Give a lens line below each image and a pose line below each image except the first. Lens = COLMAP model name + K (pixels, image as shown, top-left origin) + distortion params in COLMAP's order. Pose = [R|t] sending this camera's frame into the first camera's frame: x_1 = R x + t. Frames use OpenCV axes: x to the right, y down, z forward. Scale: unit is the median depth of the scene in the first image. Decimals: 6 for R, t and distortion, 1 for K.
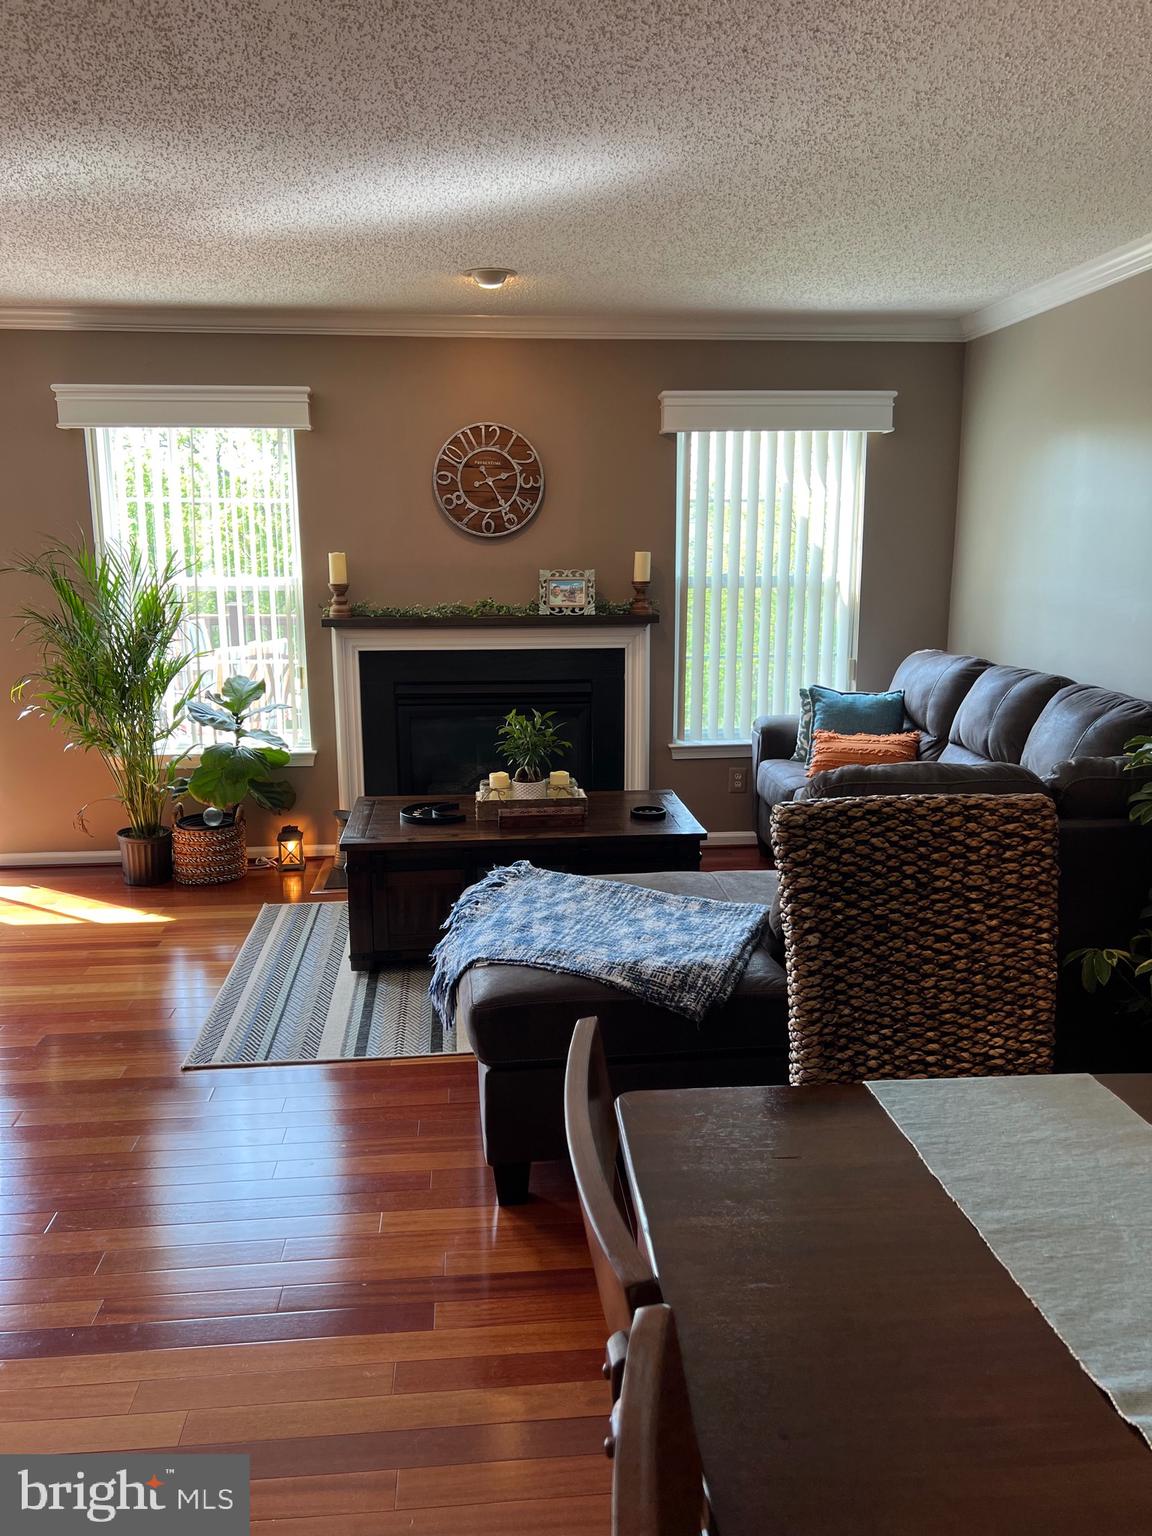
lens RADIAL K [[1133.6, 0, 576.0], [0, 1133.6, 768.0], [0, 0, 1]] dist [0.149806, -0.414445]
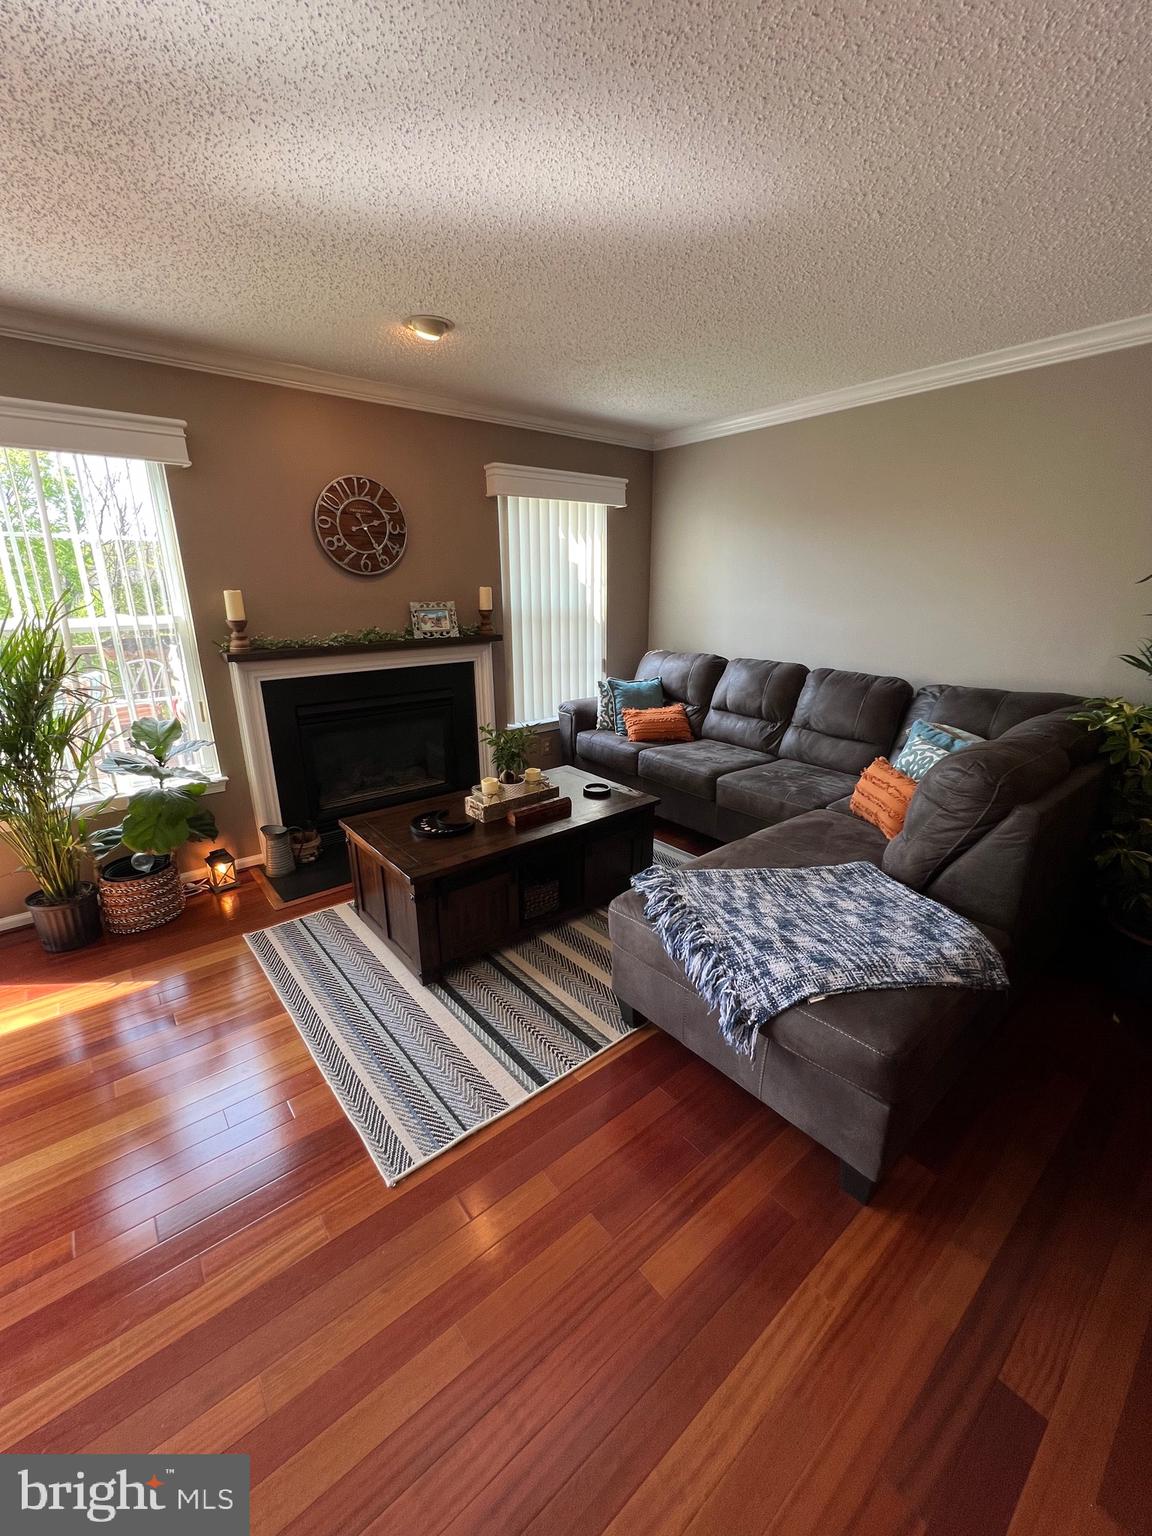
lens RADIAL K [[615.9, 0, 576.2], [0, 615.9, 763.7], [0, 0, 1]] dist [-0.001896, 0.000263]
pose [[0.833195, -0.157479, 0.530082, -0.267872], [0.108401, 0.986507, 0.122690, -0.065022], [-0.542251, -0.044763, 0.839023, 0.341050]]
